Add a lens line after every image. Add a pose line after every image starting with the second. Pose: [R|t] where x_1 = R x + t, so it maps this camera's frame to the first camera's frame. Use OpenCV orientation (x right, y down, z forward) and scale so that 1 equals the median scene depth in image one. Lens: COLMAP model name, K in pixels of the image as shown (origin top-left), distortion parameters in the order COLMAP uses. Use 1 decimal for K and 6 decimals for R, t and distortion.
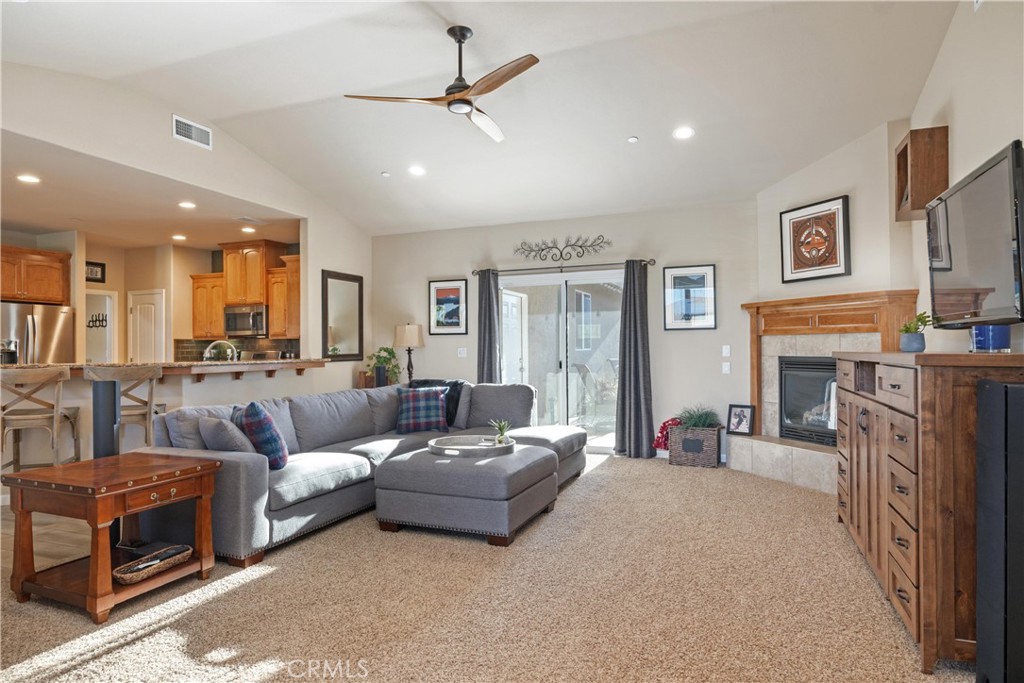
lens RADIAL K [[581.1, 0, 514.9], [0, 581.1, 343.2], [0, 0, 1]] dist [-0.008202, 0.000451]
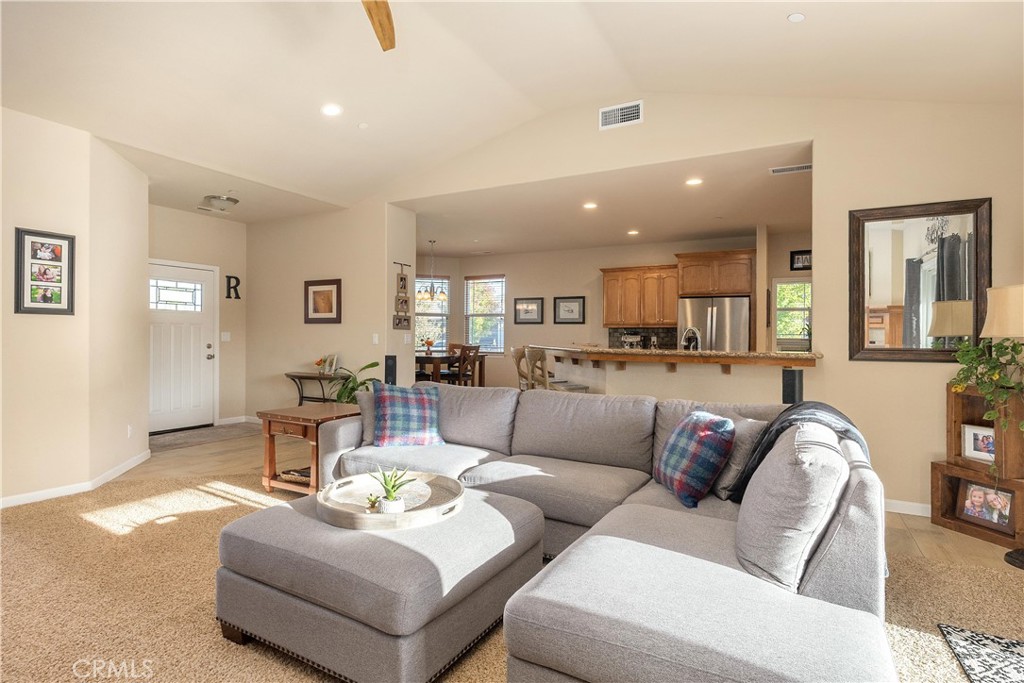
lens RADIAL K [[516.7, 0, 514.2], [0, 516.7, 336.9], [0, 0, 1]] dist [-0.002184, -0.000097]
pose [[-0.131294, 0.008994, -0.991303, 0.283308], [0.002508, 0.999959, 0.008740, 0.002643], [0.991340, -0.001339, -0.131311, 0.760476]]
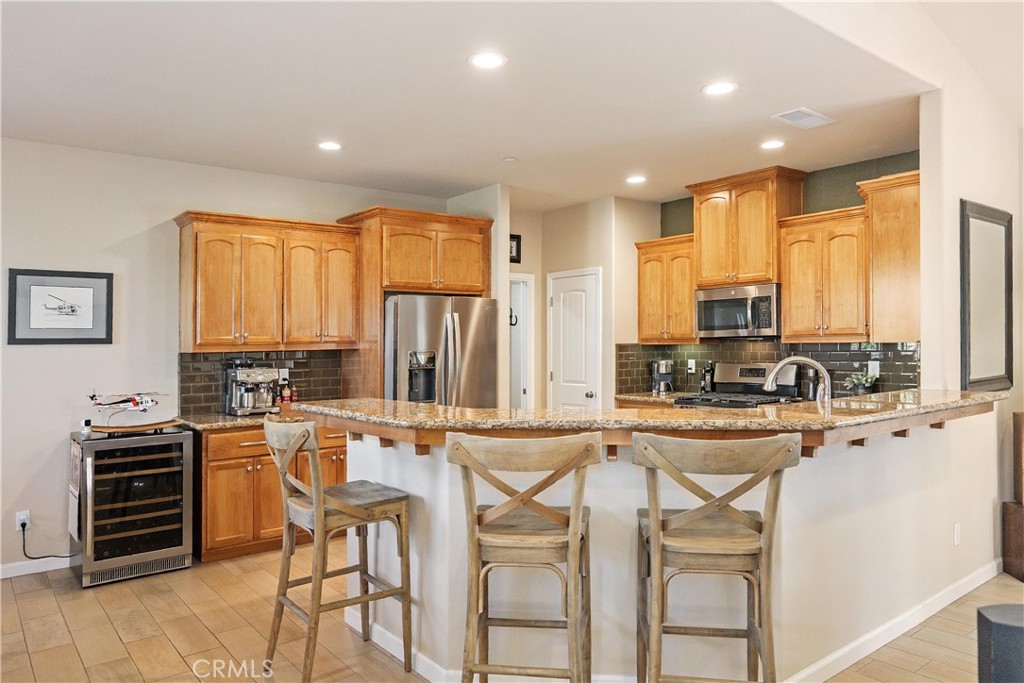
lens RADIAL K [[710.4, 0, 514.4], [0, 710.4, 341.5], [0, 0, 1]] dist [-0.047565, 0.000726]
pose [[0.862821, -0.007210, -0.505458, -0.371066], [0.012634, 0.999894, 0.007303, -0.021541], [0.505351, -0.012687, 0.862820, 0.340667]]
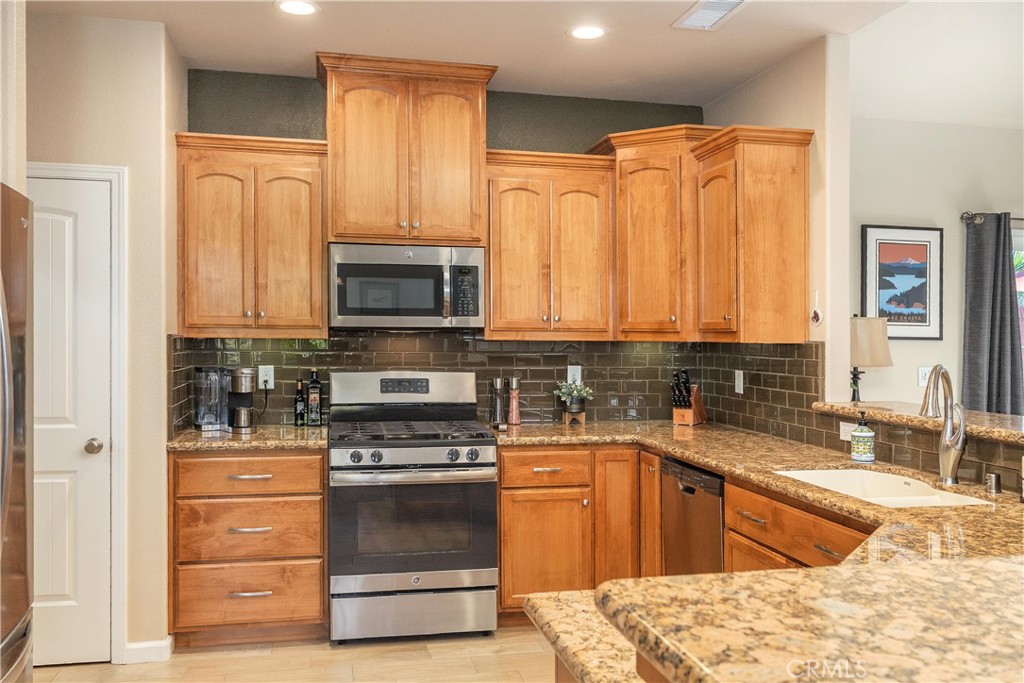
lens RADIAL K [[851.5, 0, 512.2], [0, 851.5, 340.1], [0, 0, 1]] dist [0.004814, 0.006069]
pose [[0.831667, 0.012060, 0.555143, -0.874025], [-0.020865, 0.999737, 0.009540, -0.015986], [-0.554882, -0.019518, 0.831700, 0.665112]]
